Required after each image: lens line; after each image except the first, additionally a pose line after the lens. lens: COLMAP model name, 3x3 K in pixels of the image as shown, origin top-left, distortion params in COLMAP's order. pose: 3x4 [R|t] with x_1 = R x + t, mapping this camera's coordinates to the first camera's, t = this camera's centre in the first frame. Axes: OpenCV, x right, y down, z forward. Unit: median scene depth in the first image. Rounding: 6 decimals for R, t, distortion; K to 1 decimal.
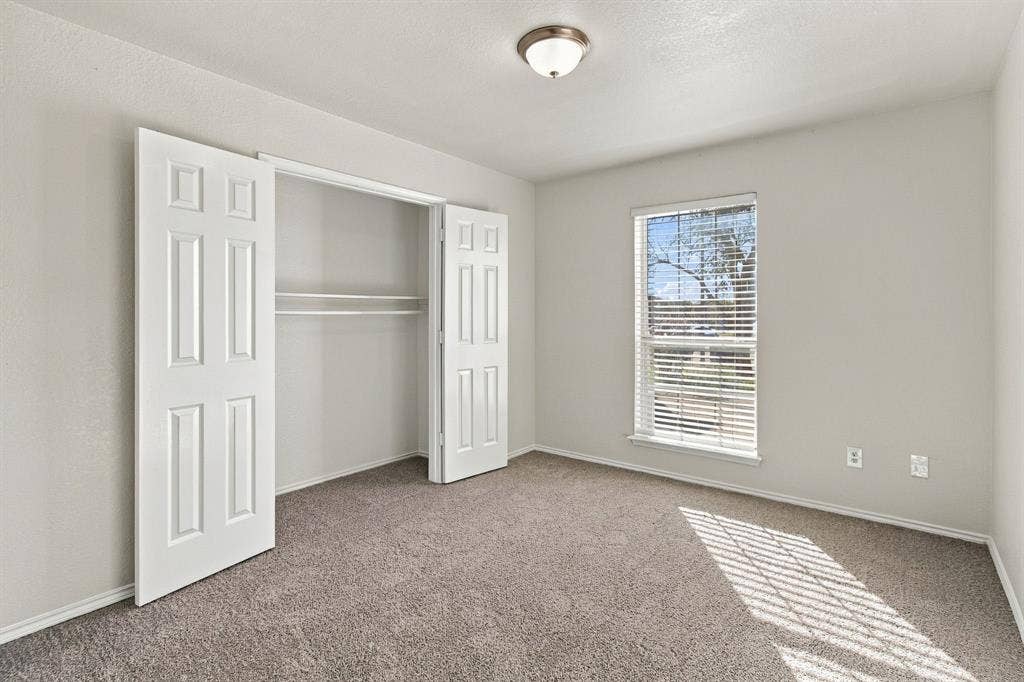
lens RADIAL K [[478.9, 0, 513.1], [0, 478.9, 313.3], [0, 0, 1]] dist [-0.018358, -0.000058]
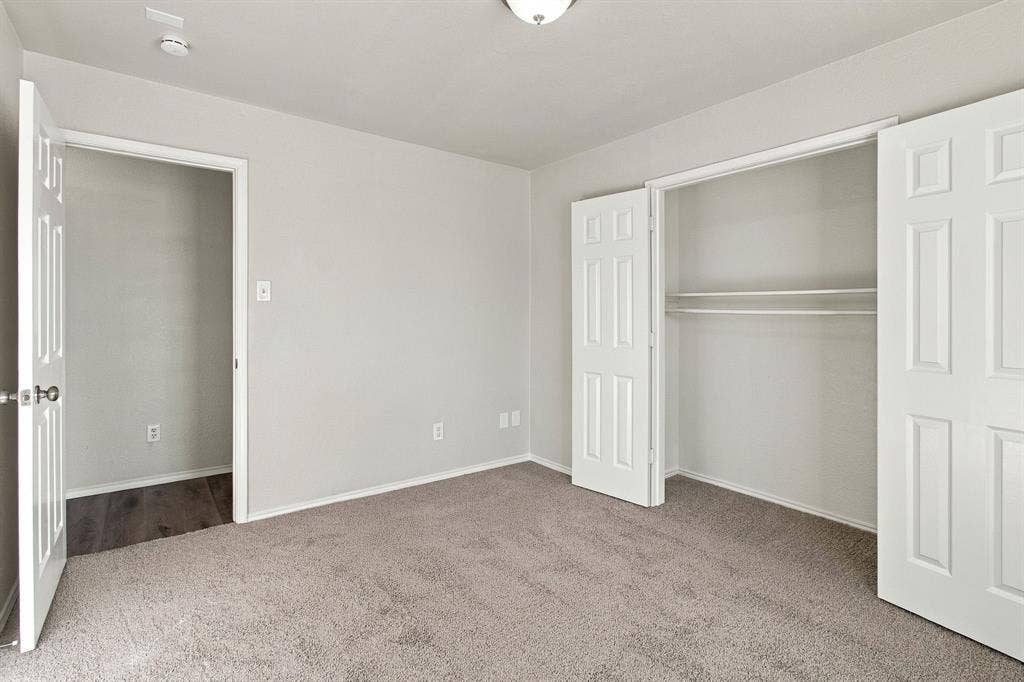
lens RADIAL K [[478.9, 0, 513.1], [0, 478.9, 313.3], [0, 0, 1]] dist [-0.018358, -0.000058]
pose [[-0.232656, 0.005372, -0.972544, 0.526354], [-0.001756, 0.999981, 0.005943, -0.003071], [0.972558, 0.003090, -0.232642, 0.672172]]
